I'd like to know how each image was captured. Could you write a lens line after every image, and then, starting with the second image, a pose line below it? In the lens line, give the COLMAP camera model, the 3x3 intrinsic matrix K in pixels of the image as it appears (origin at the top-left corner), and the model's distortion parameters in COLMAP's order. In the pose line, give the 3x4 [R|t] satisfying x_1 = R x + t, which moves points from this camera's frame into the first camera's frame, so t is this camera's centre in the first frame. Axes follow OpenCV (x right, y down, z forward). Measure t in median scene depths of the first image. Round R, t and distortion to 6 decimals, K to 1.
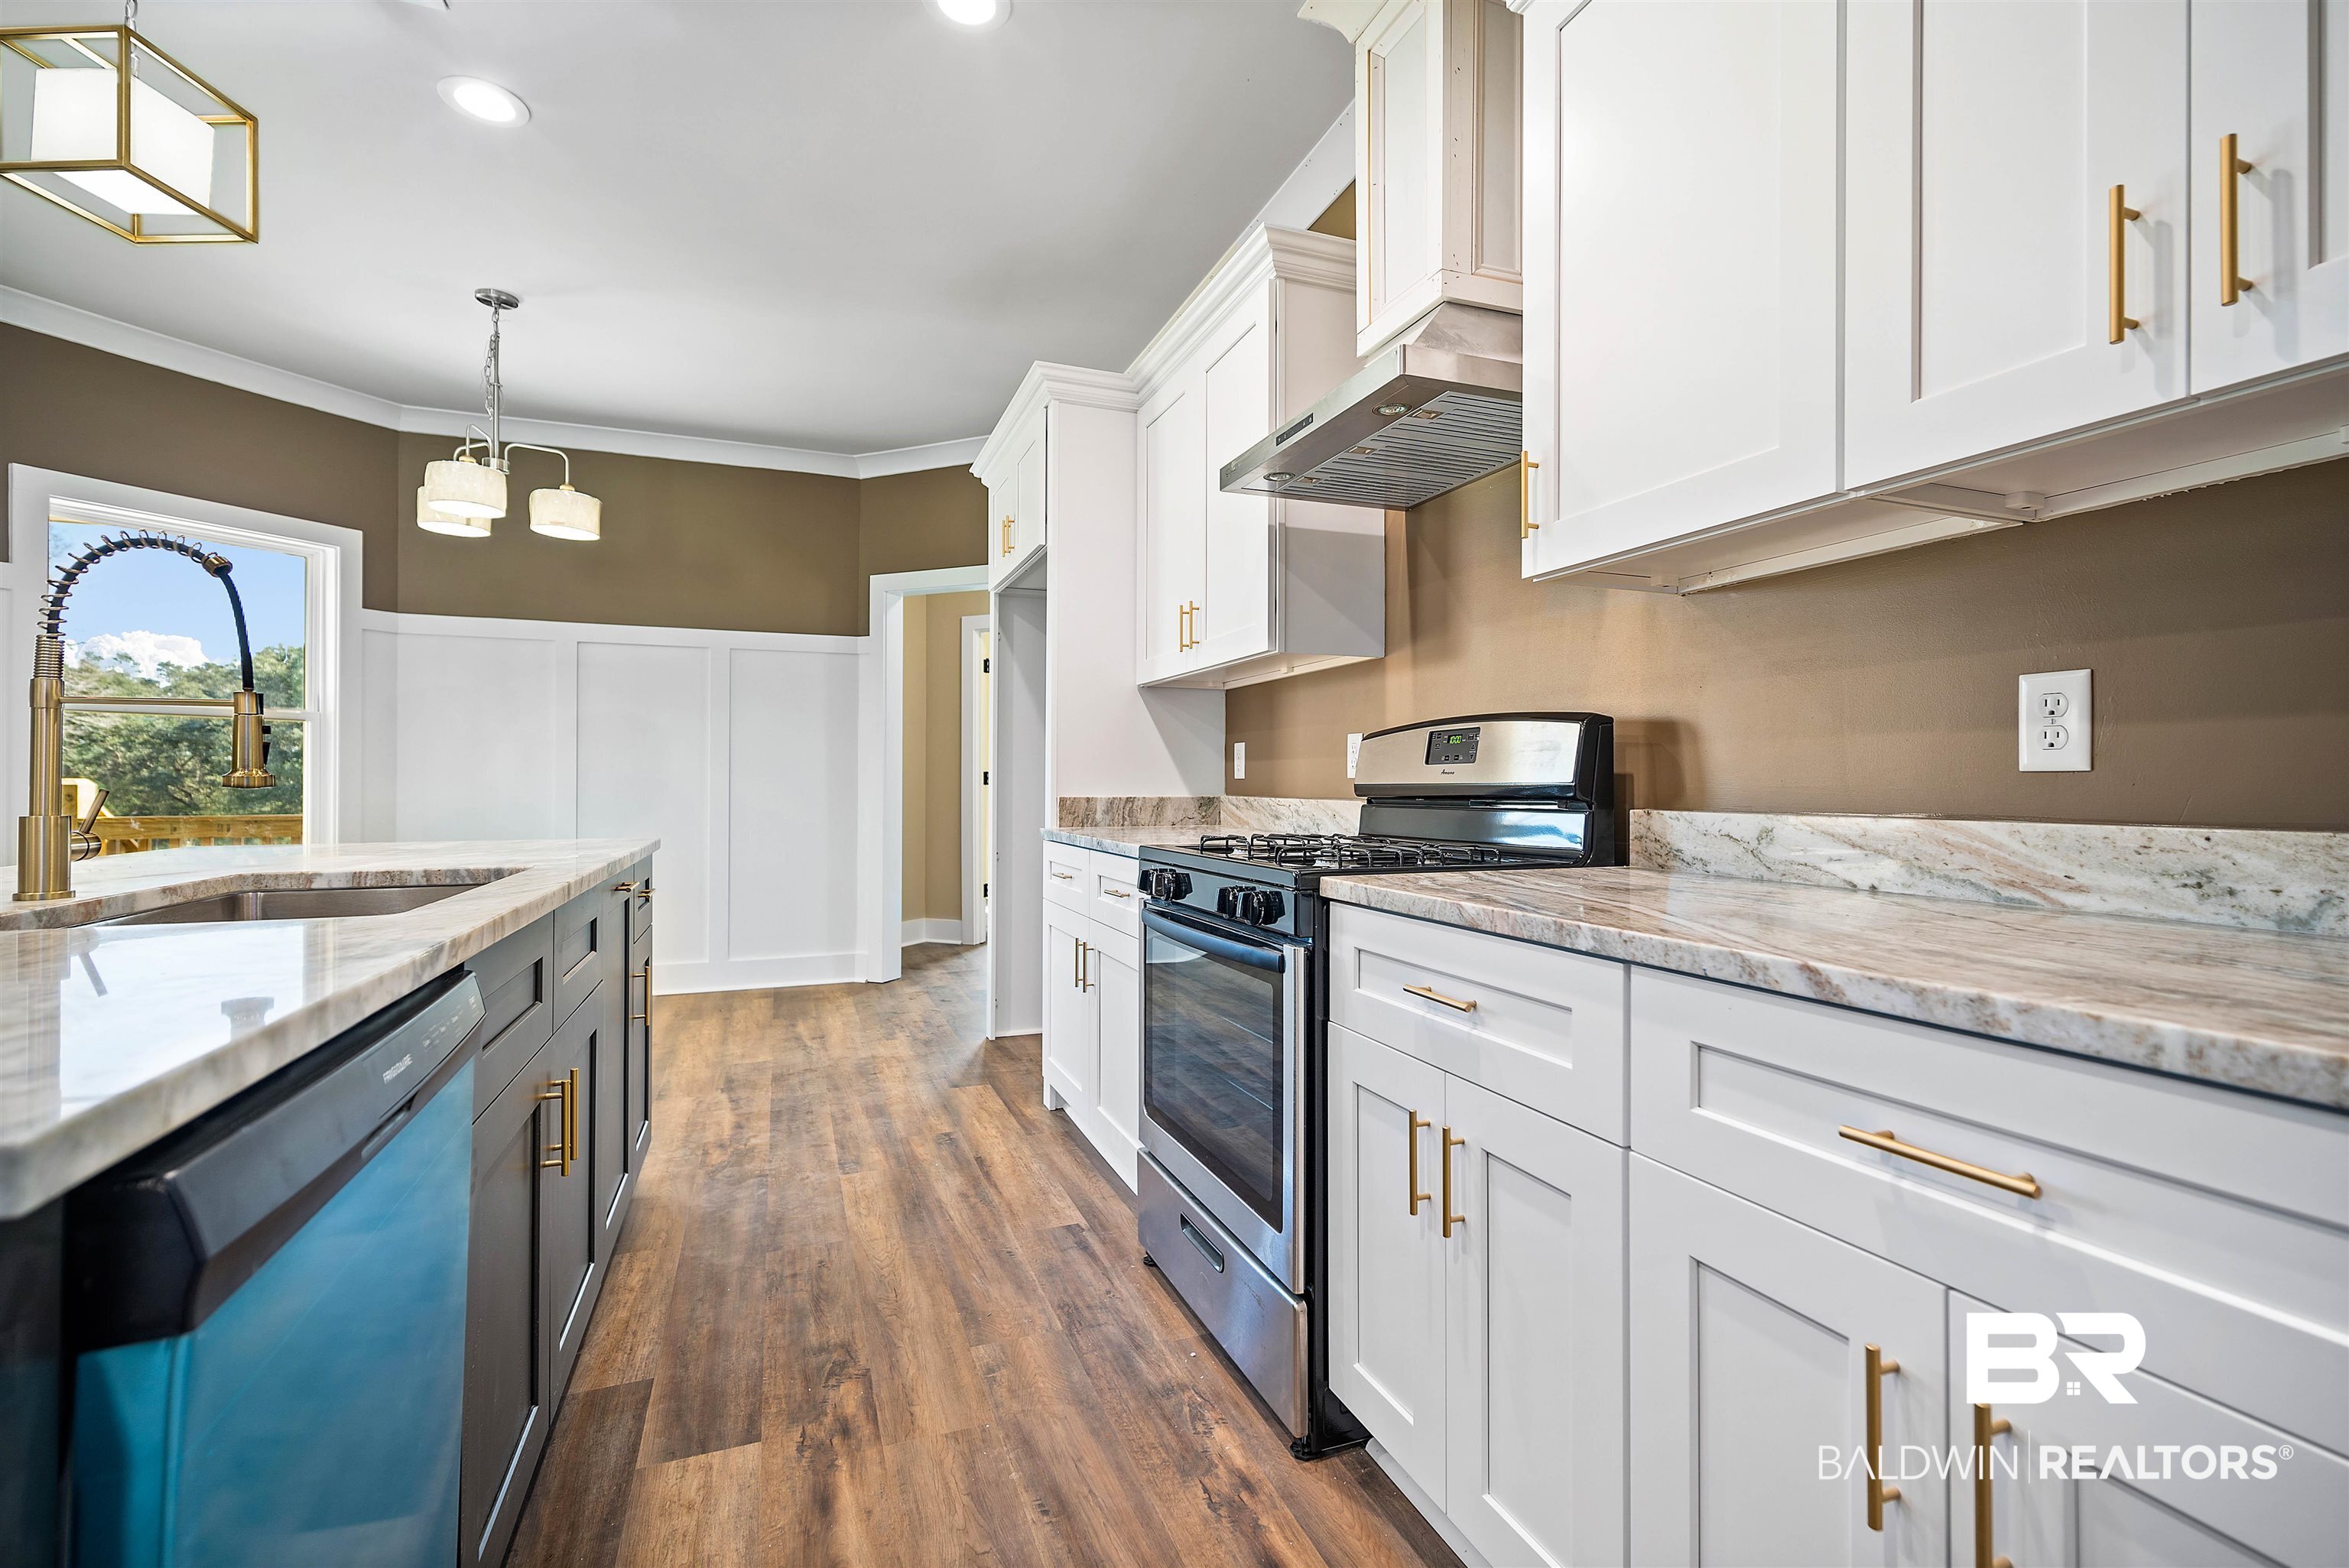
lens RADIAL K [[1050.4, 0, 1184.3], [0, 1050.4, 771.7], [0, 0, 1]] dist [0.010595, 0.000226]
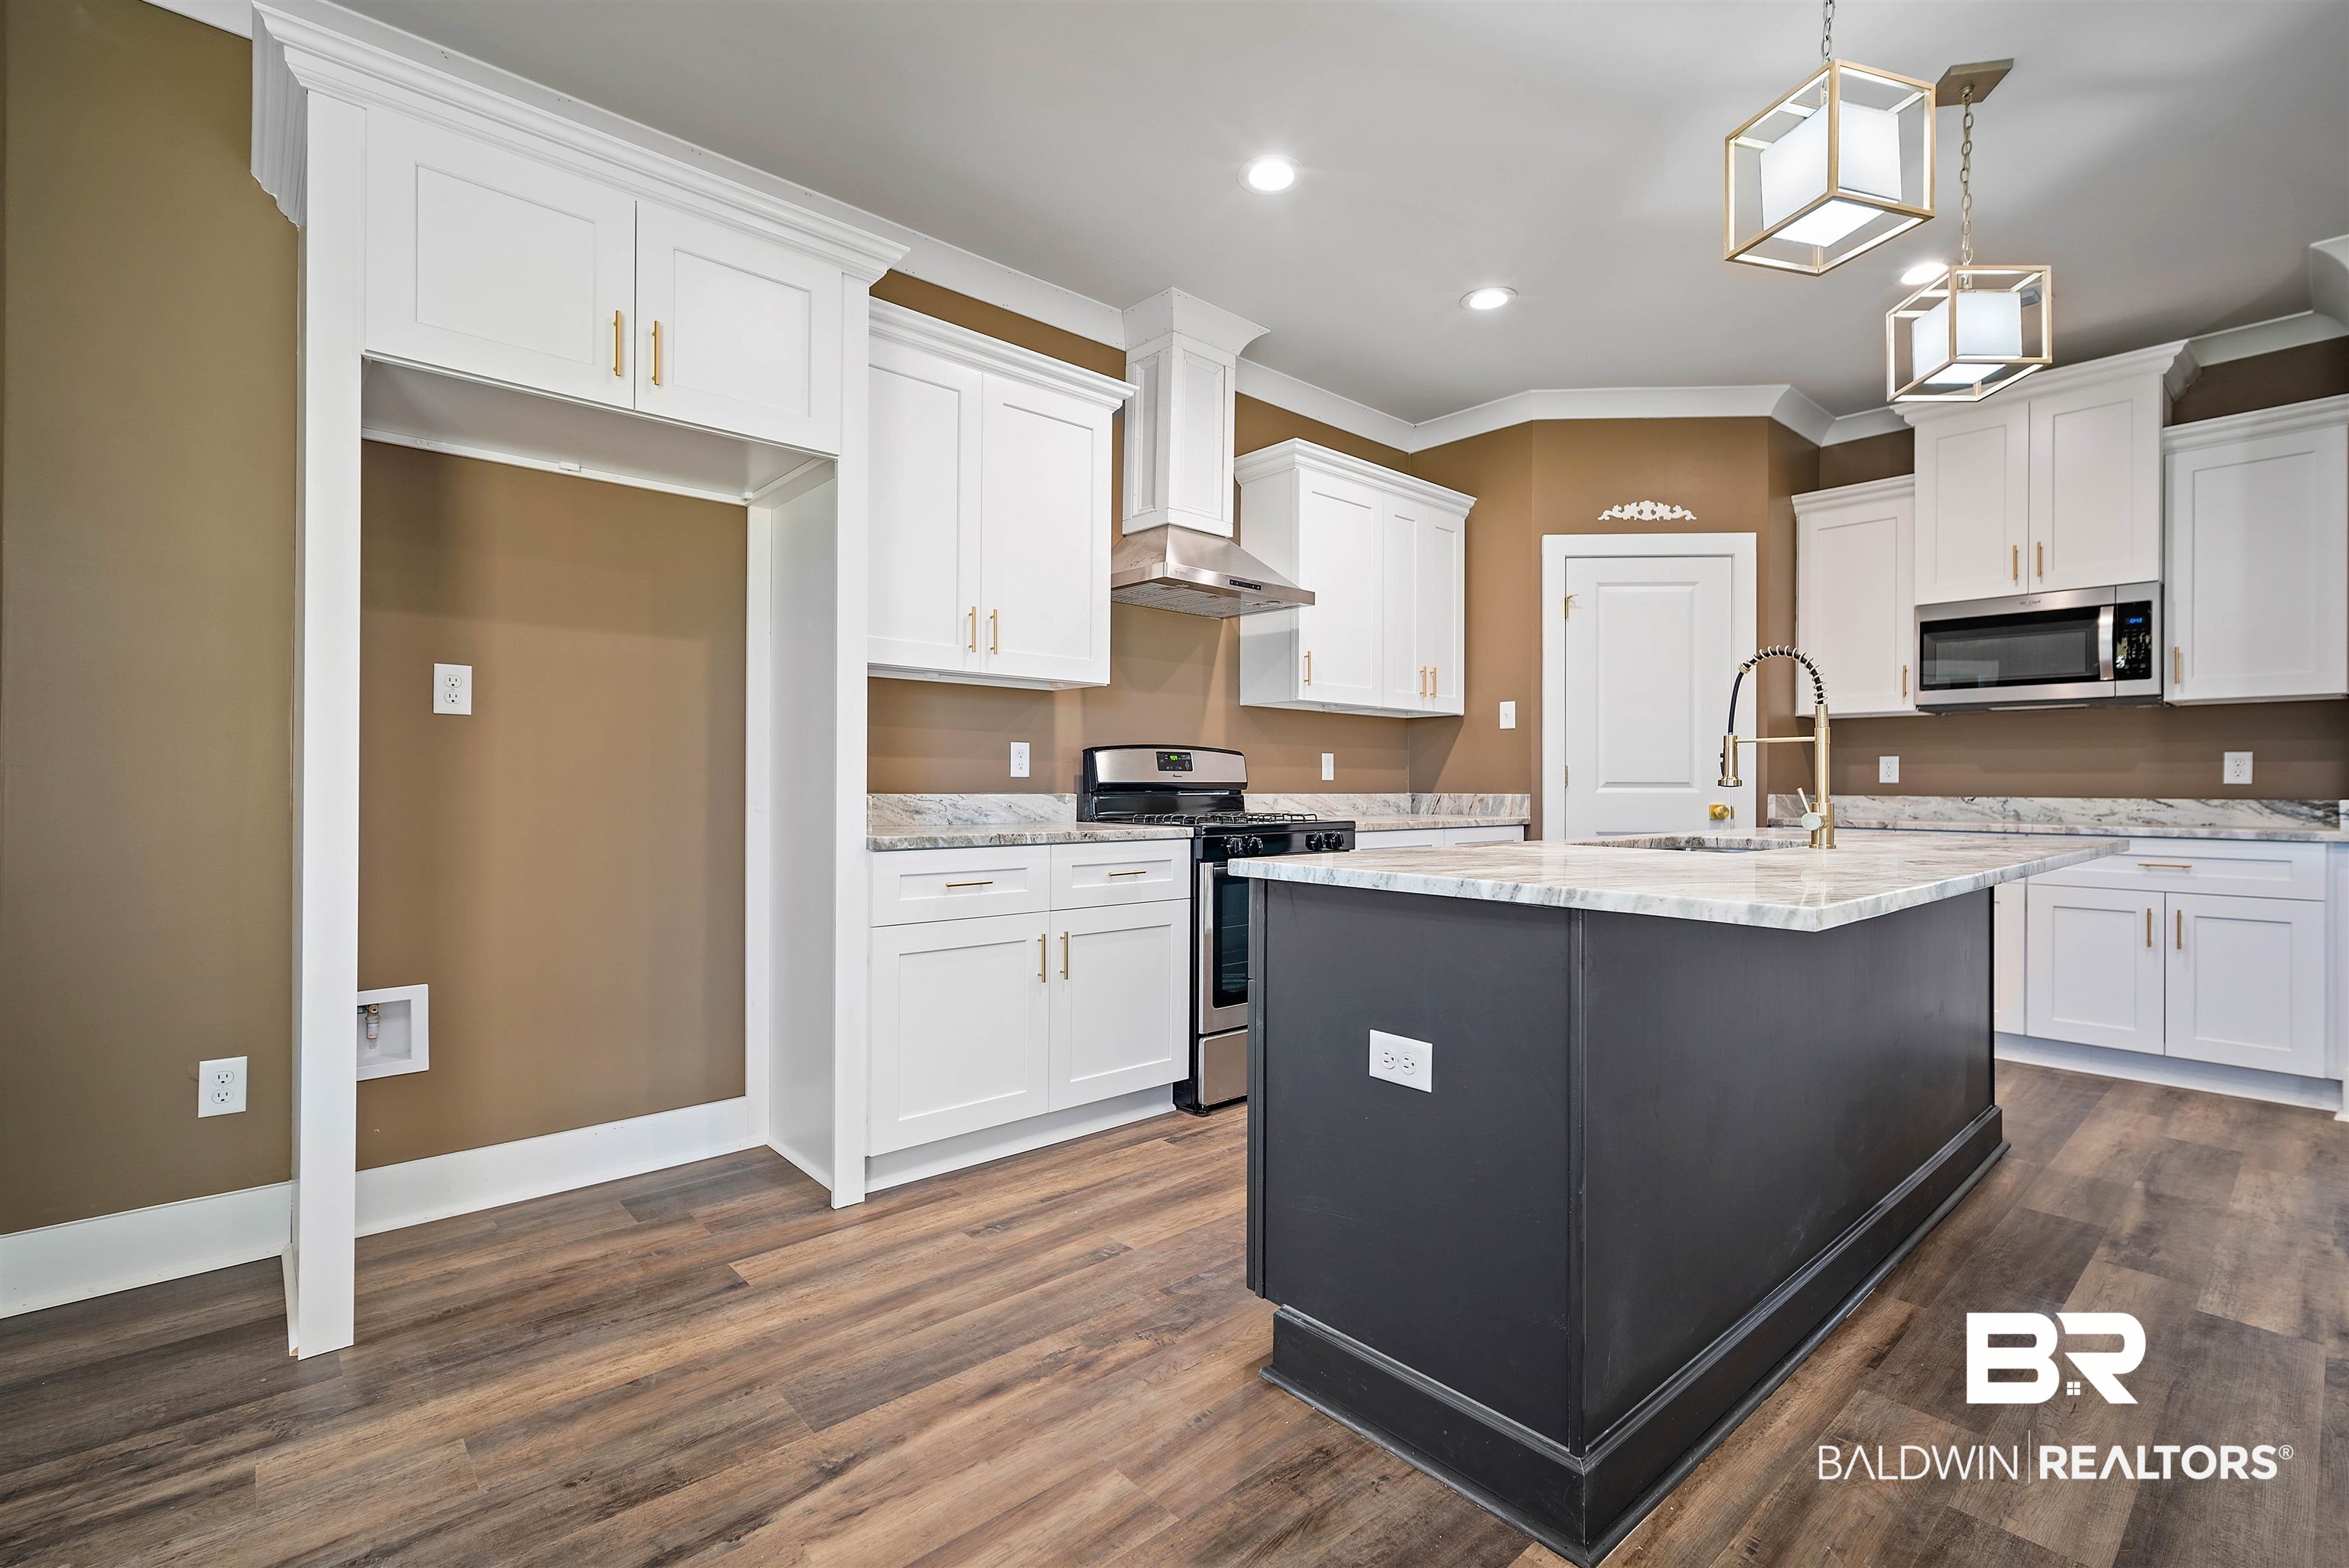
lens RADIAL K [[1050.4, 0, 1197.1], [0, 1050.4, 788.2], [0, 0, 1]] dist [0.010595, 0.000226]
pose [[-0.362767, -0.006235, 0.931859, -1.236129], [-0.017257, 0.999851, -0.000029, 0.018041], [-0.931720, -0.016092, -0.362821, 1.393361]]
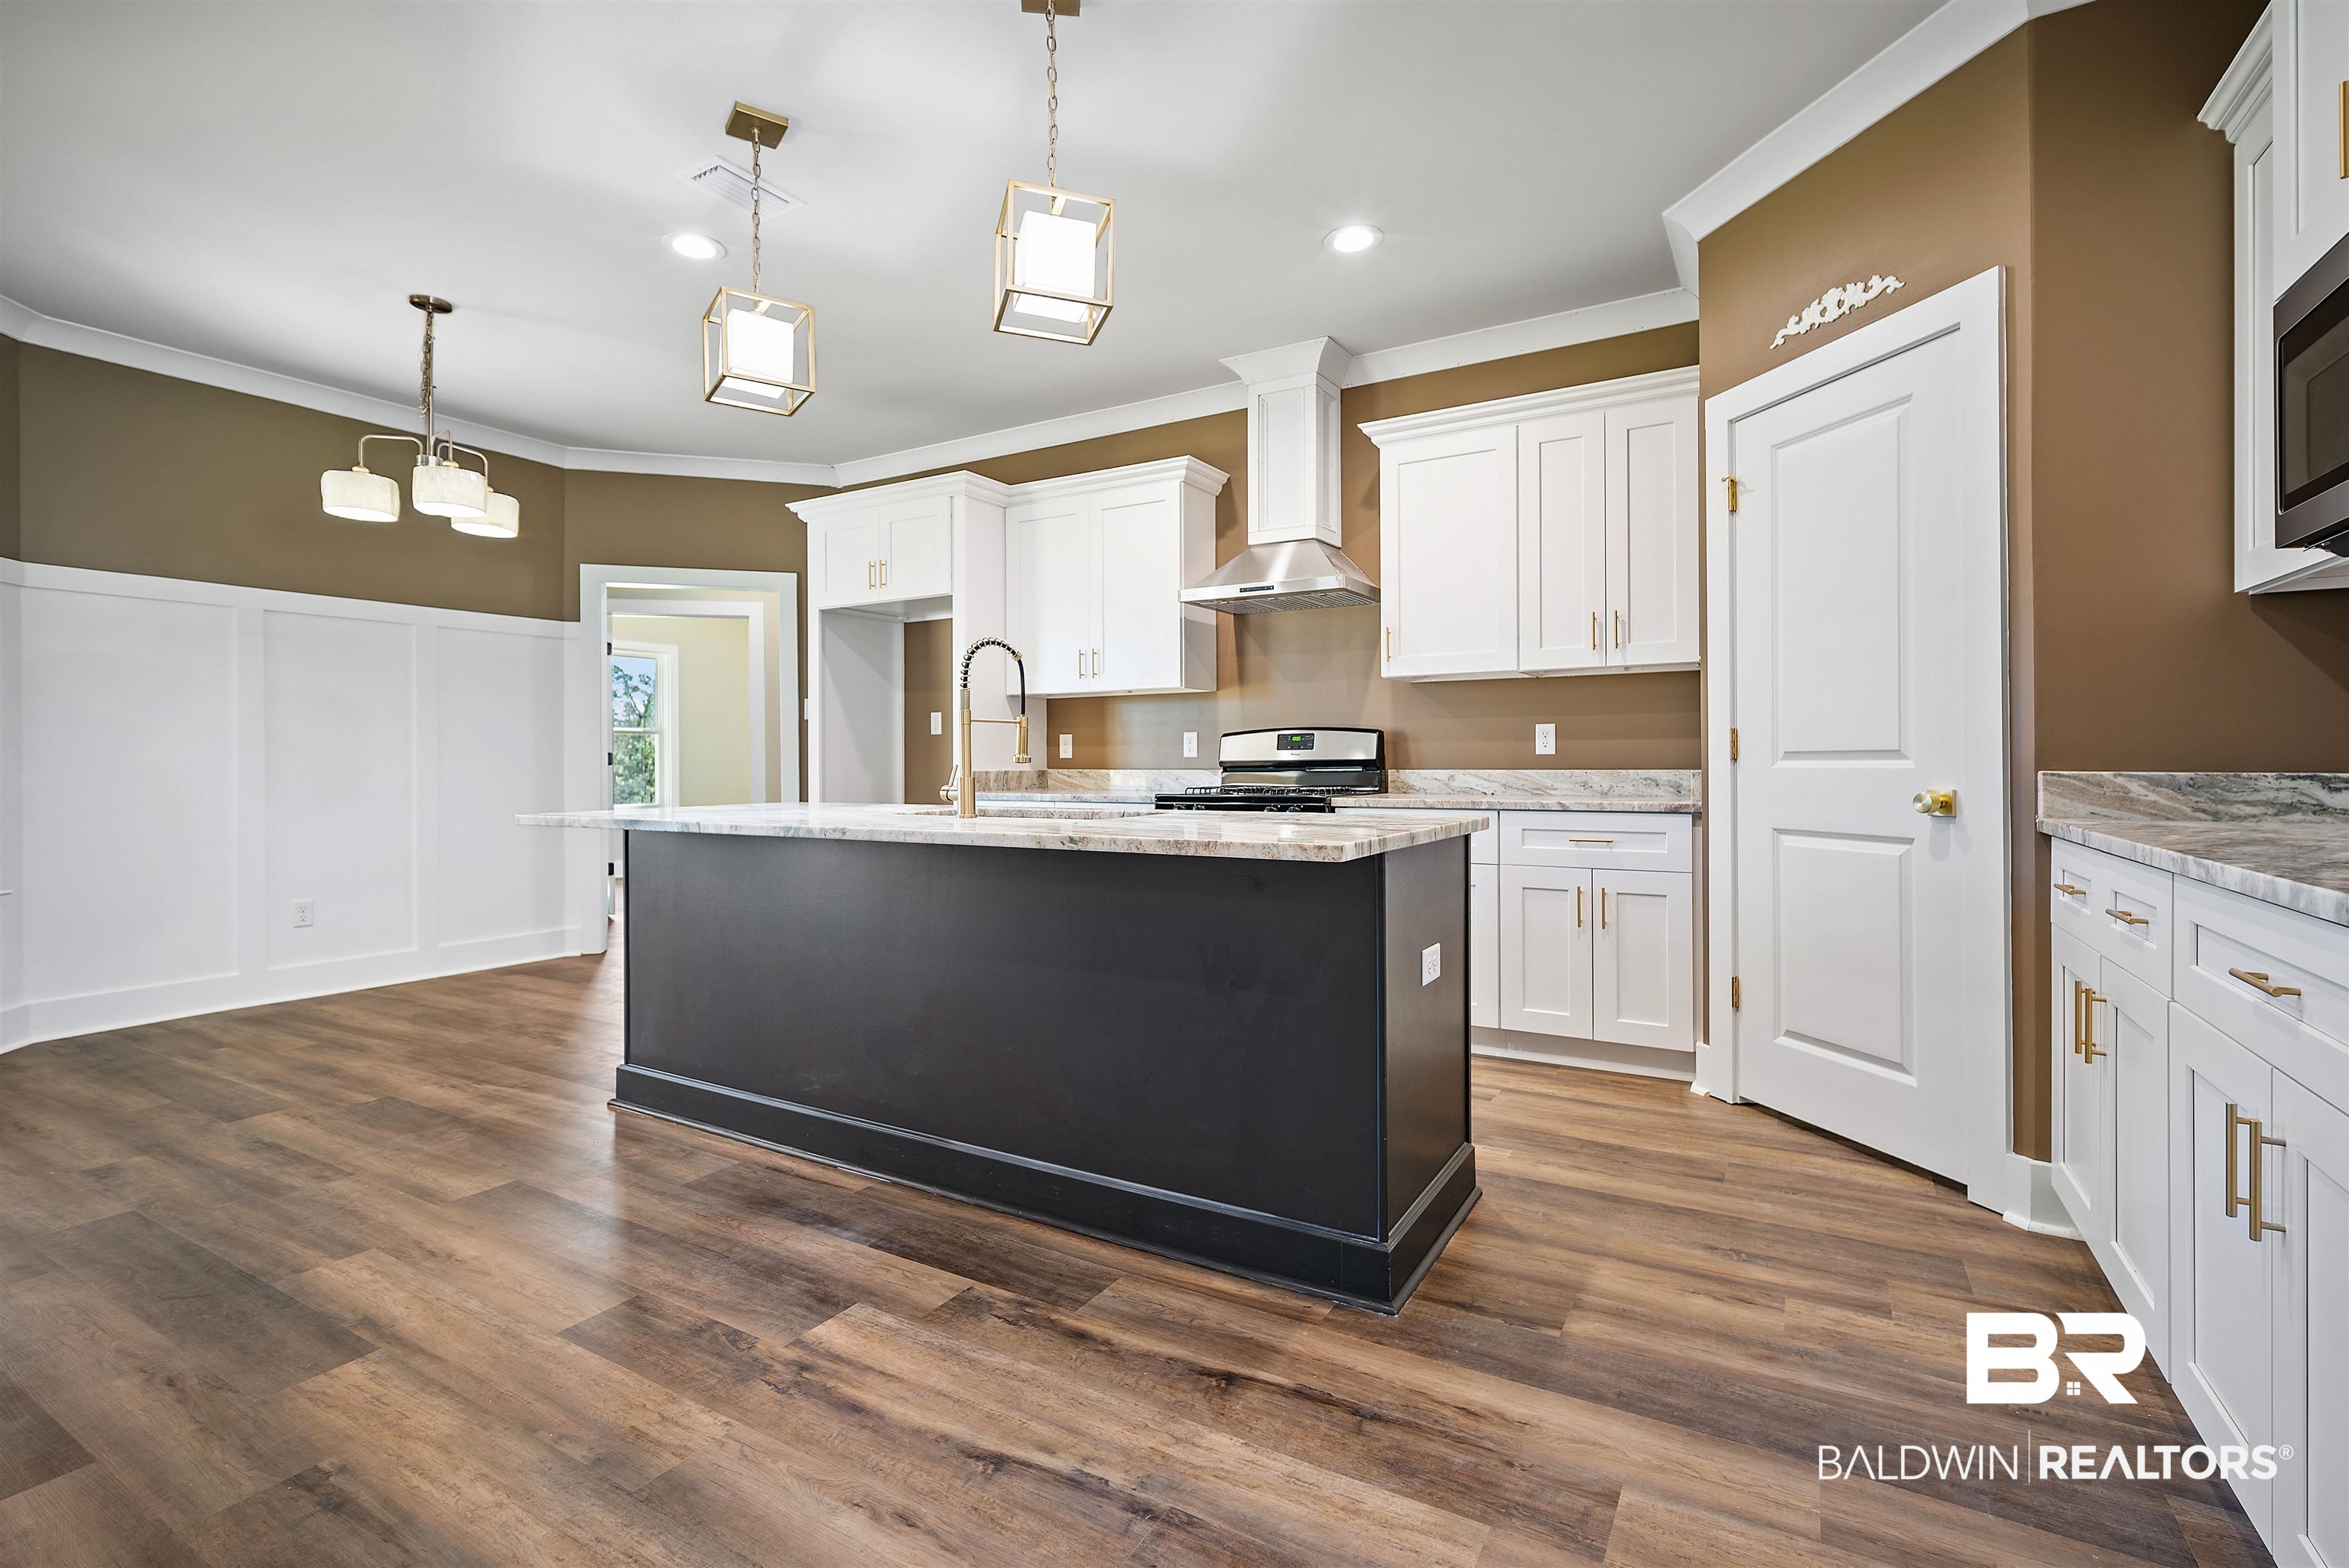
lens RADIAL K [[1050.4, 0, 1203.1], [0, 1050.4, 770.4], [0, 0, 1]] dist [0.010595, 0.000226]
pose [[0.777008, -0.012001, 0.629376, -1.039726], [-0.000131, 0.999815, 0.019227, -0.006289], [-0.629490, -0.015022, 0.776863, -0.438749]]
